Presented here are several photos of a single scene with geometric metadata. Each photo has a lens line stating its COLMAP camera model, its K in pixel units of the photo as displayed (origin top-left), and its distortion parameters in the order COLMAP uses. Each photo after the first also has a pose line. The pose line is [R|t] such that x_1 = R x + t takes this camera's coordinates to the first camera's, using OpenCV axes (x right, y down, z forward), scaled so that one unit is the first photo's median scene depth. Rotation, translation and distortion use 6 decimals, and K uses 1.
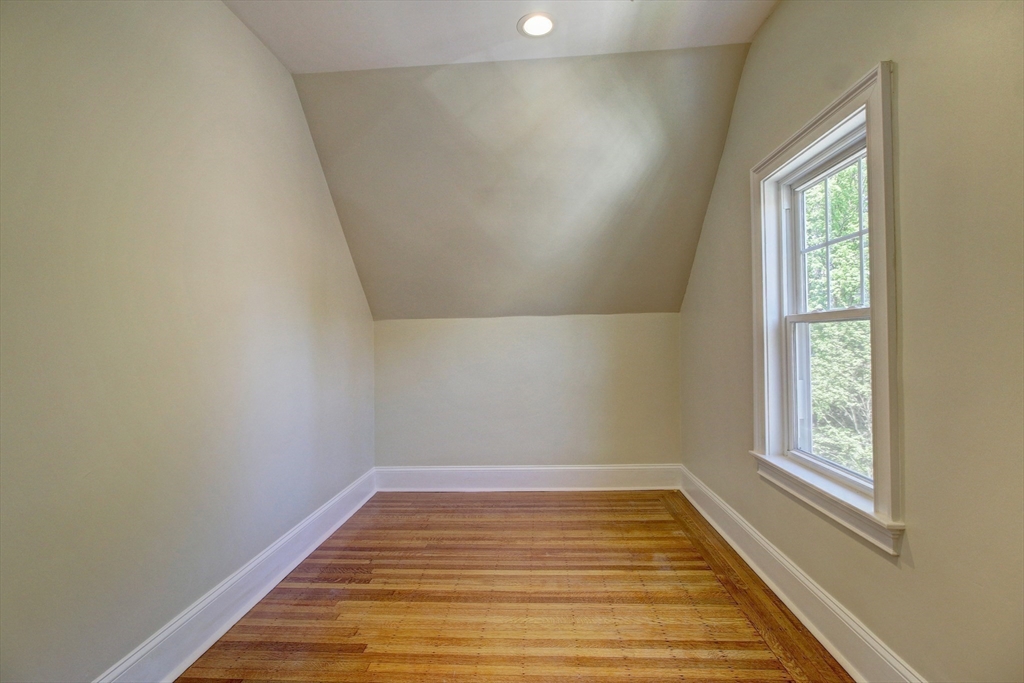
lens RADIAL K [[472.8, 0, 508.7], [0, 472.8, 337.5], [0, 0, 1]] dist [-0.011238, -0.001596]
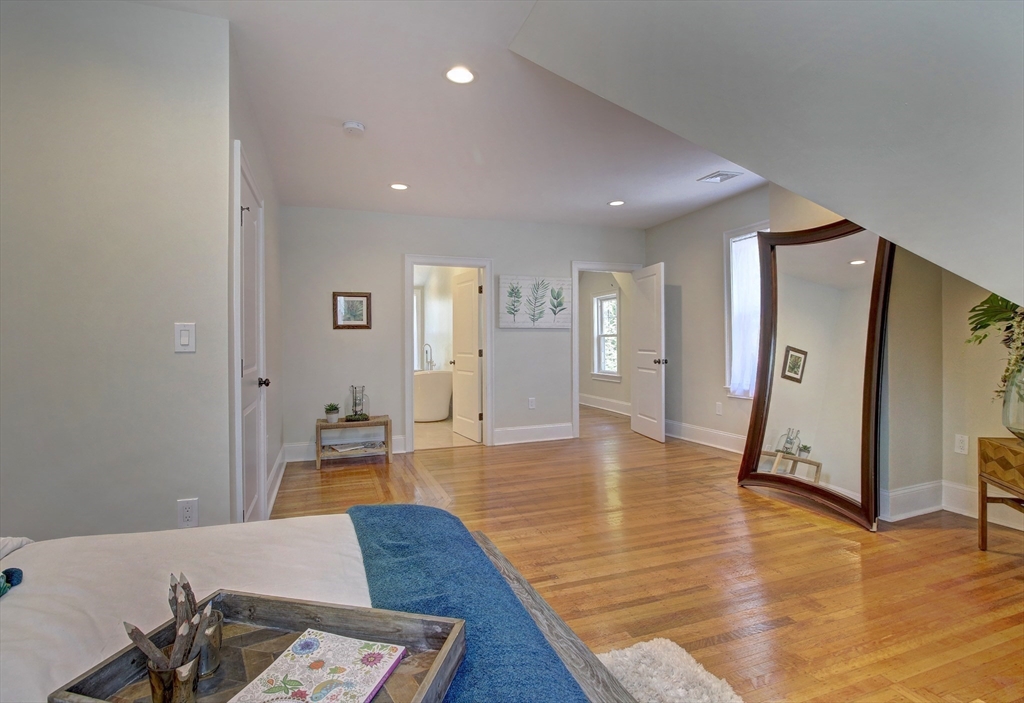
lens RADIAL K [[515.5, 0, 516.0], [0, 515.5, 345.3], [0, 0, 1]] dist [-0.004746, -0.001044]
pose [[0.908827, 0.003401, 0.417160, -1.862911], [-0.004850, 0.999985, 0.002414, 0.035343], [-0.417146, -0.004217, 0.908830, -2.651195]]
